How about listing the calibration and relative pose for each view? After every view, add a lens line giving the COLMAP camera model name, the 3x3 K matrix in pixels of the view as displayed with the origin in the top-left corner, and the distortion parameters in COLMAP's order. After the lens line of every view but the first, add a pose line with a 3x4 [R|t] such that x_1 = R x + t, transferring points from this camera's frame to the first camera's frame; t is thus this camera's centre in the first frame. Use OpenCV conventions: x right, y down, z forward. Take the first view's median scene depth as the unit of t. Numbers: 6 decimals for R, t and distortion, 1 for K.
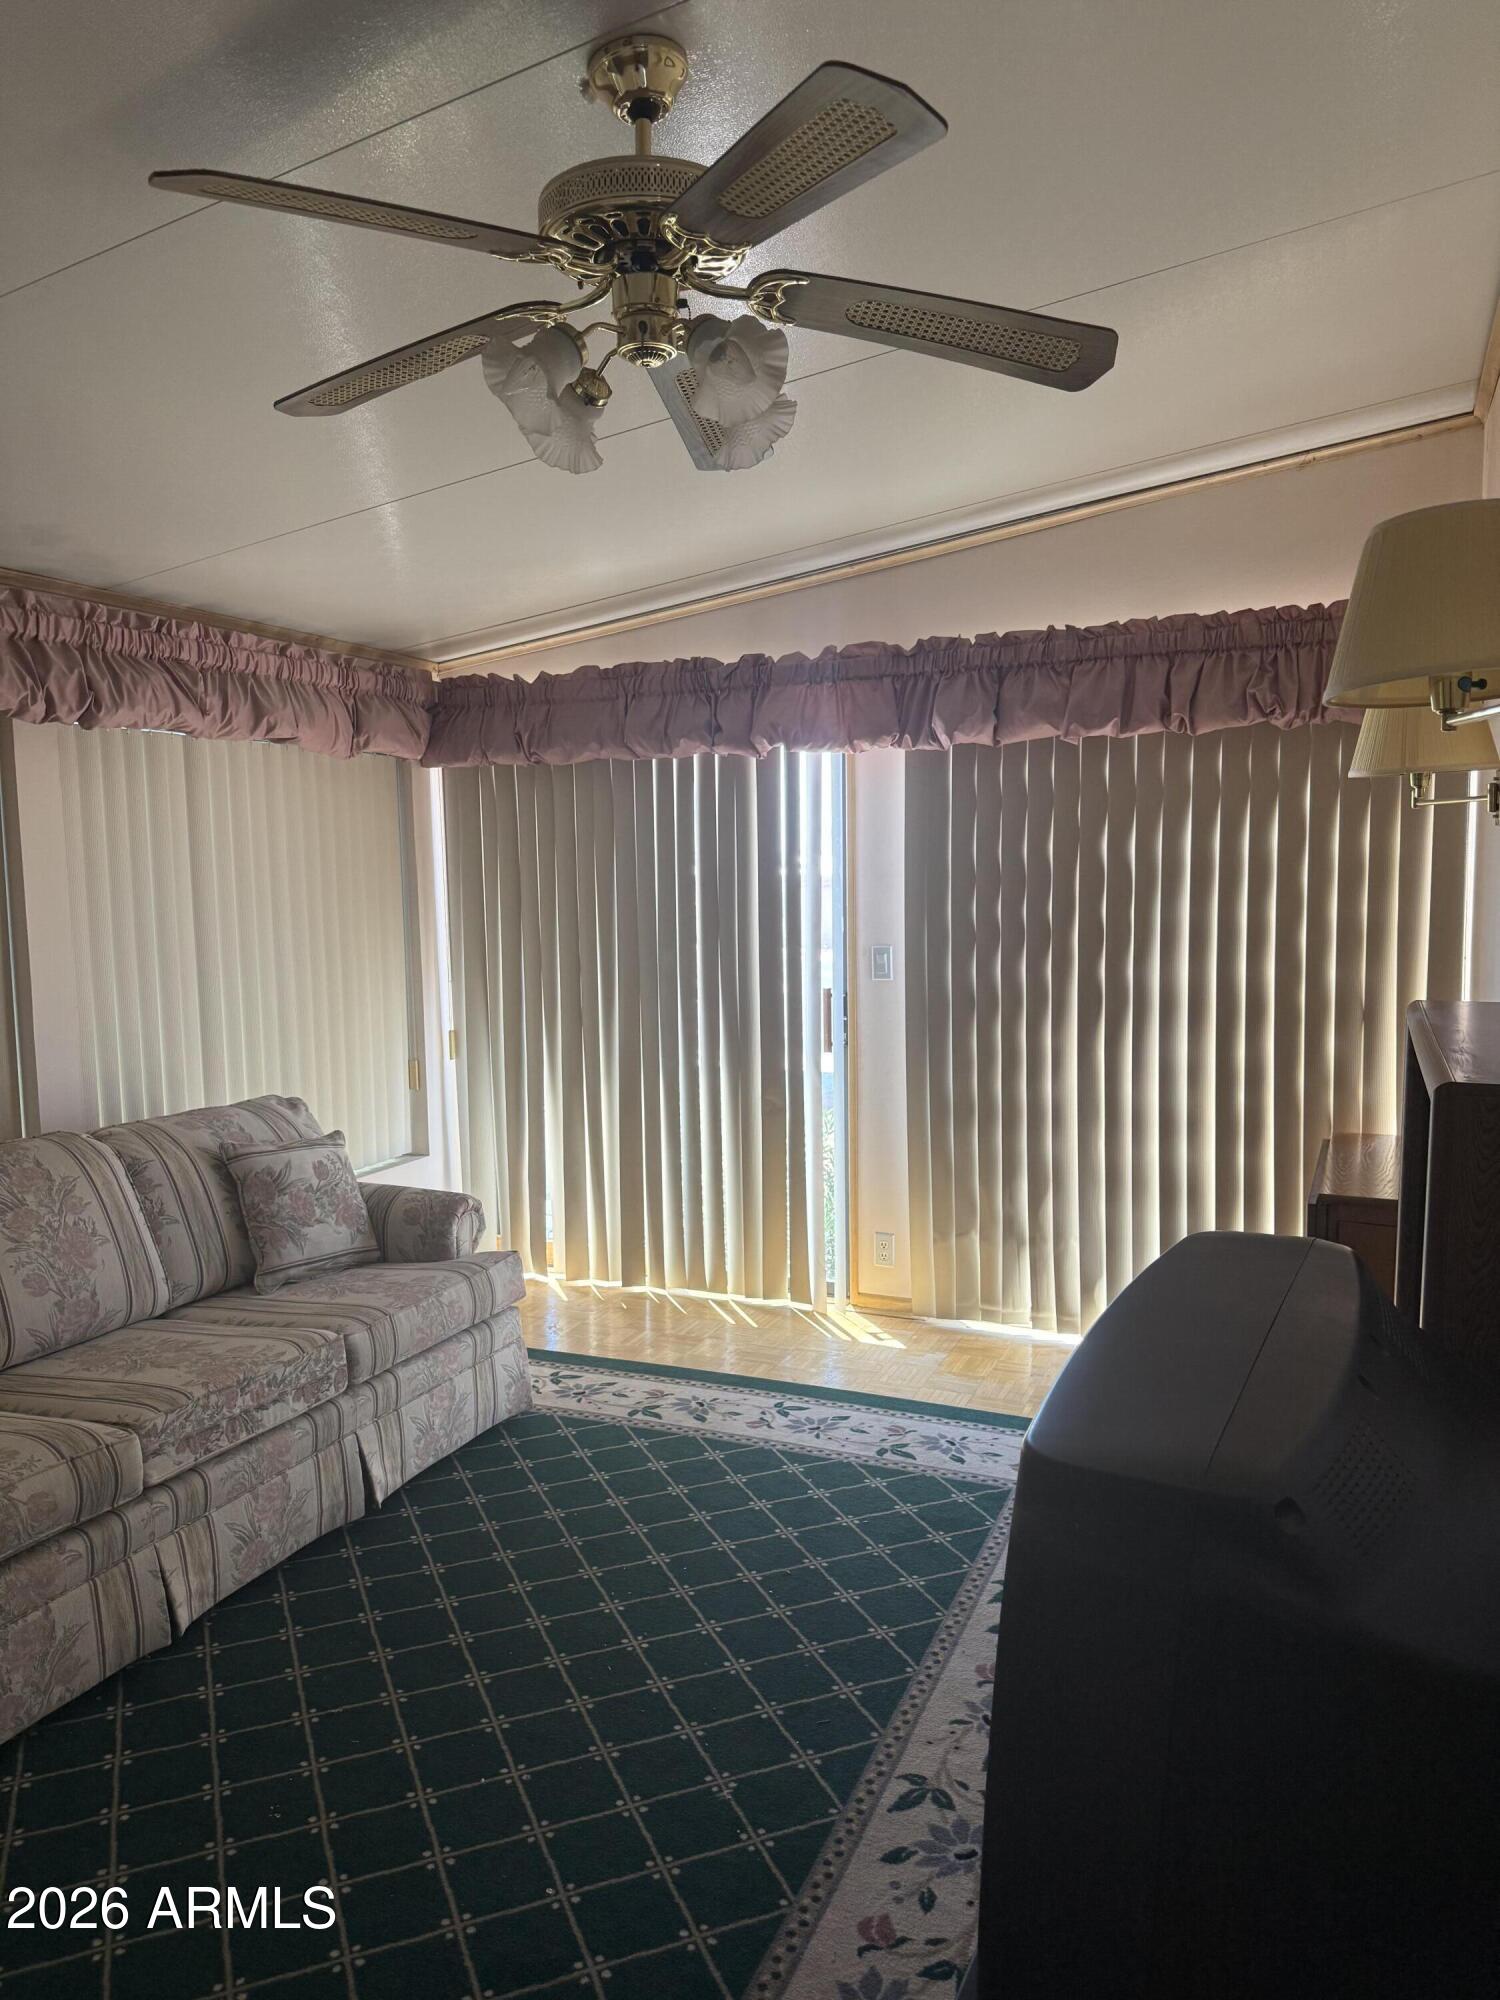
lens RADIAL K [[1386.9, 0, 752.1], [0, 1386.9, 1022.3], [0, 0, 1]] dist [0.143103, -0.274334]
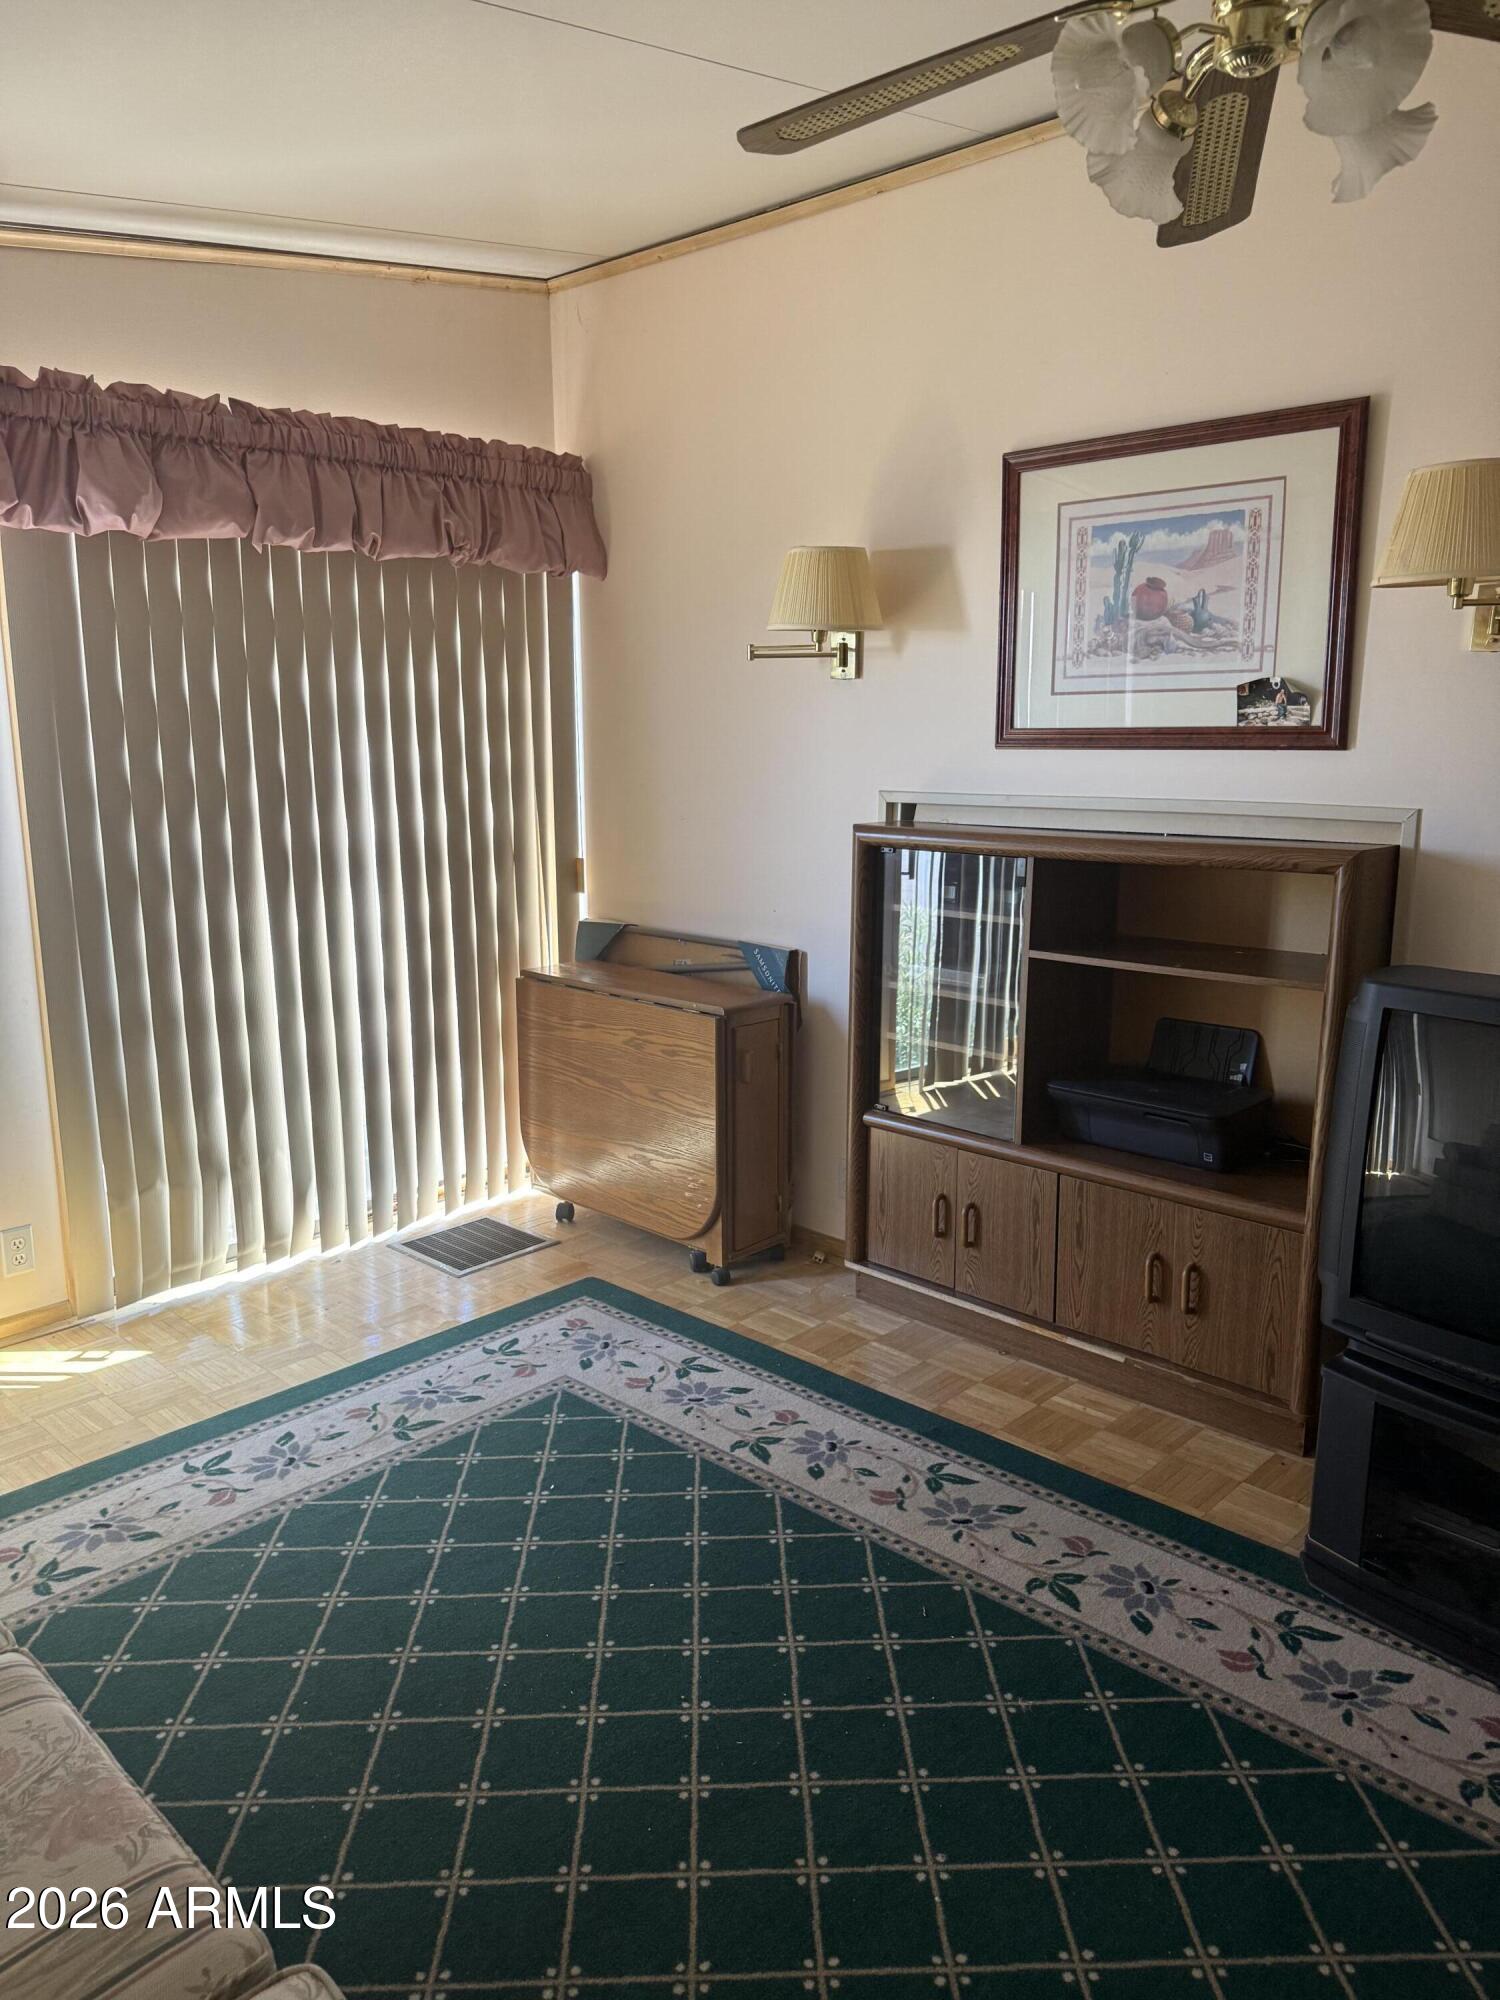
lens RADIAL K [[1403.7, 0, 750.0], [0, 1403.7, 1000.0], [0, 0, 1]] dist [0.057825, -0.080715]
pose [[0.358447, -0.173200, 0.917342, -0.474844], [0.098789, 0.984159, 0.147214, -0.035546], [-0.928308, 0.037855, 0.369879, 0.445900]]
